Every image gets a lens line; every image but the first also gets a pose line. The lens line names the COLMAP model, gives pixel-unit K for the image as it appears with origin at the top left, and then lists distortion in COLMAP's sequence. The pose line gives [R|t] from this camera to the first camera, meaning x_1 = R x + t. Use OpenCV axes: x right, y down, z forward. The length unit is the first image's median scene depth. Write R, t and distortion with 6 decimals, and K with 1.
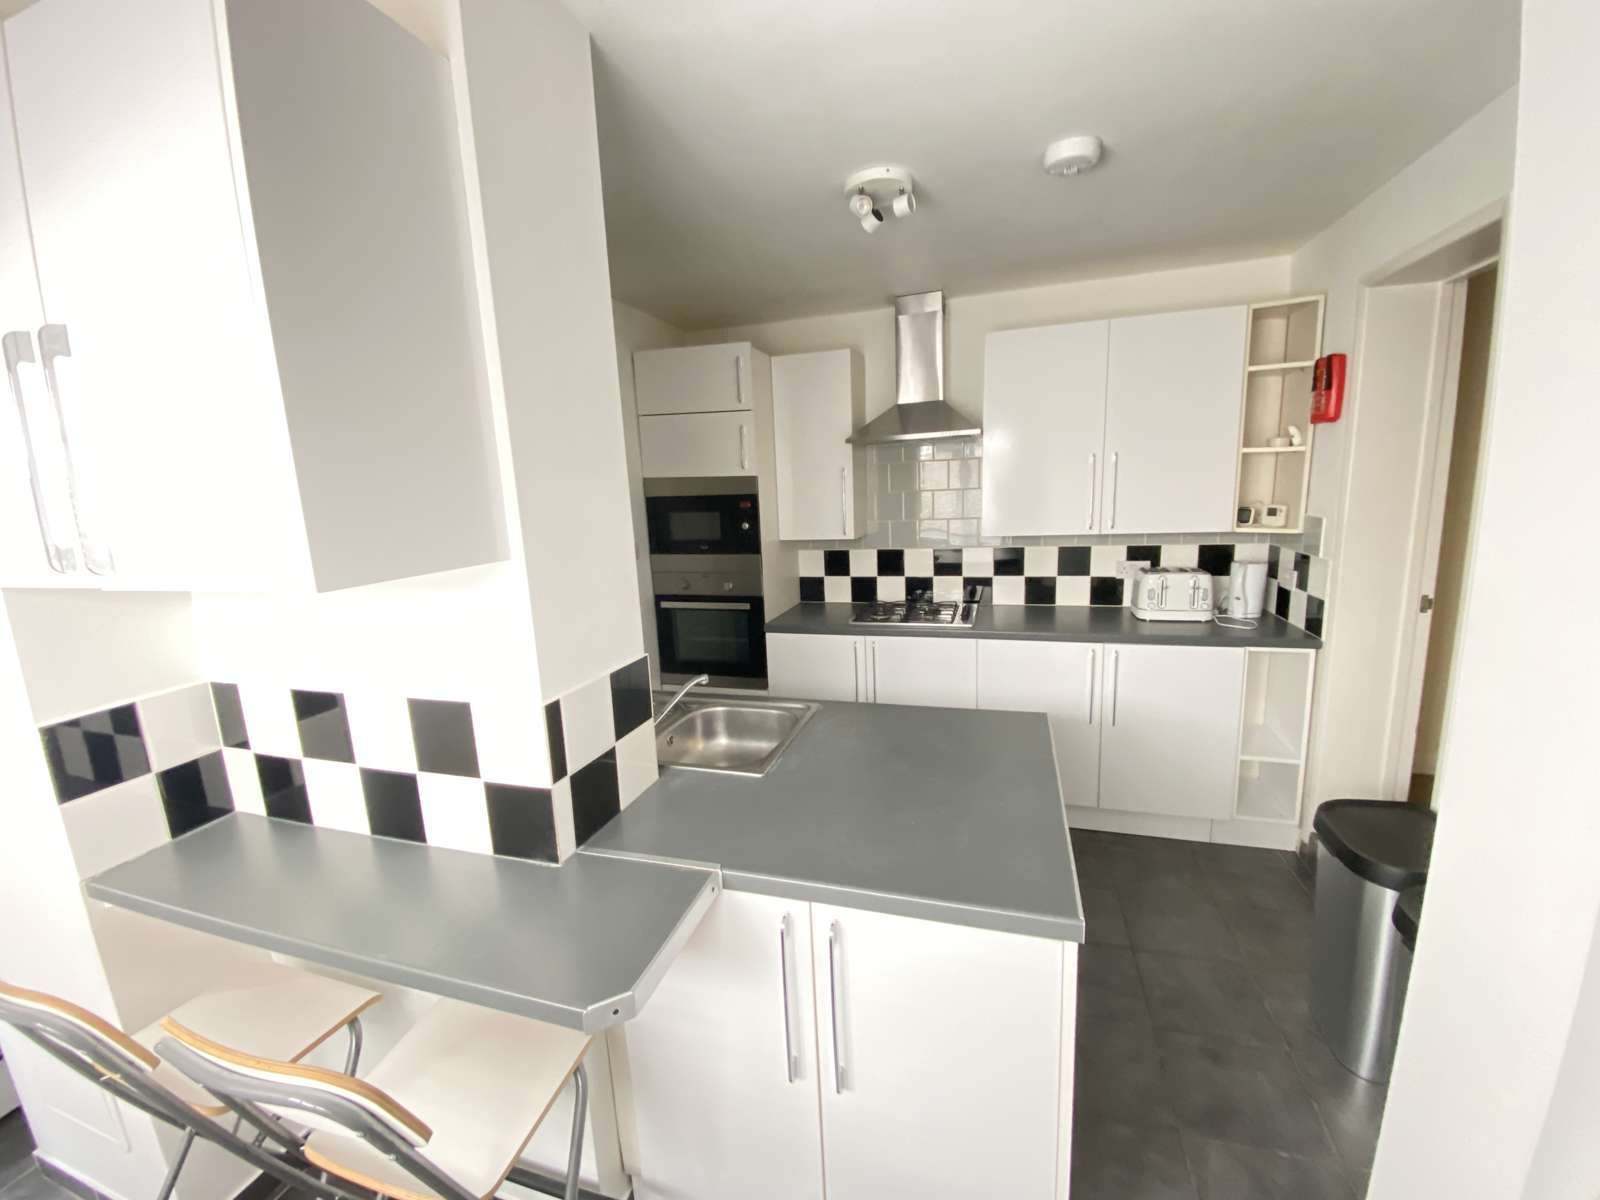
lens RADIAL K [[640.0, 0, 800.0], [0, 640.0, 600.0], [0, 0, 1]] dist [-0.000135, -0.000105]
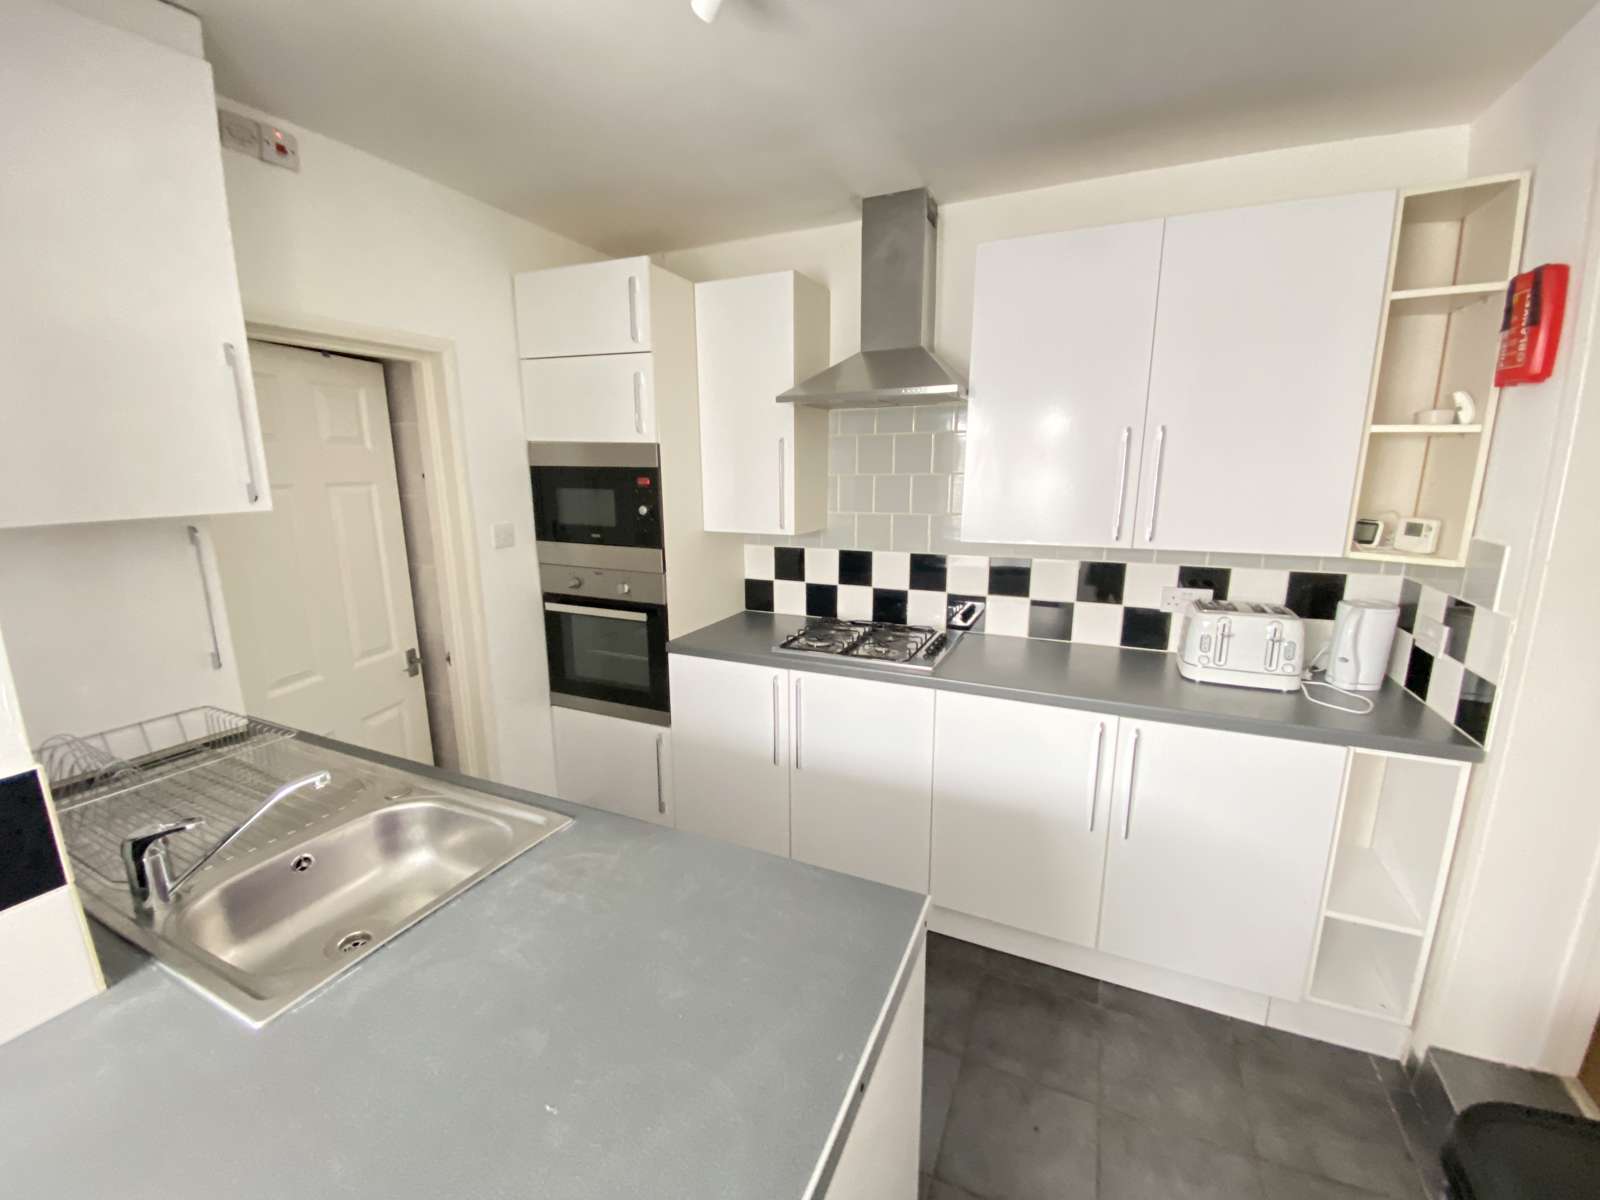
lens RADIAL K [[647.6, 0, 804.7], [0, 647.6, 600.3], [0, 0, 1]] dist [0.002053, -0.007094]
pose [[0.992175, 0.063330, -0.107597, 0.205628], [-0.060616, 0.997759, 0.028317, -0.047207], [0.109149, -0.021574, 0.993791, 0.287532]]
